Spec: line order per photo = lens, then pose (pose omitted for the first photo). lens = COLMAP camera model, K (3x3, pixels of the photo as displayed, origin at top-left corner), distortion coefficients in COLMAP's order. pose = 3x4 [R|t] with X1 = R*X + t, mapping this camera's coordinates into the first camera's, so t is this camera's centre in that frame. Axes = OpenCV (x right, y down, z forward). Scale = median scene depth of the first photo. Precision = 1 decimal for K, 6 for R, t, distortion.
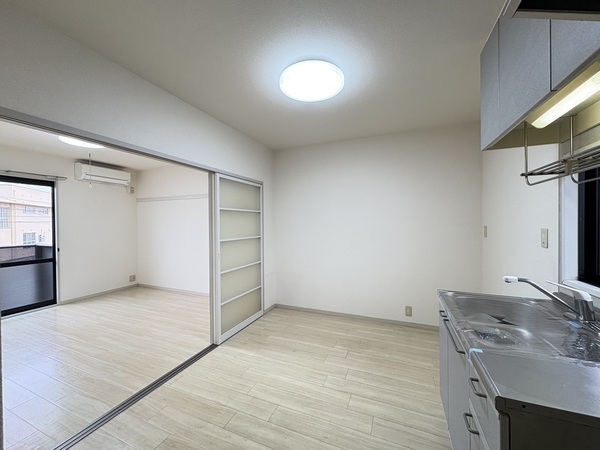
lens RADIAL K [[240.8, 0, 300.0], [0, 240.8, 225.0], [0, 0, 1]] dist [0.008757, 0.000112]
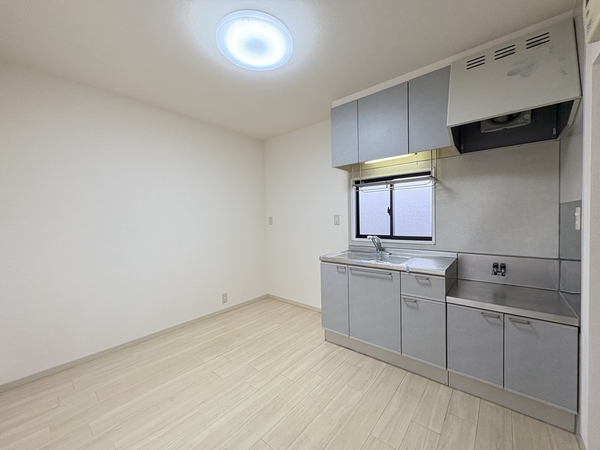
lens RADIAL K [[240.8, 0, 300.0], [0, 240.8, 225.0], [0, 0, 1]] dist [0.008757, 0.000112]
pose [[0.291855, -0.020205, 0.956249, -0.517637], [0.024375, 0.999609, 0.013681, 0.035887], [-0.956152, 0.019316, 0.292234, 0.425220]]
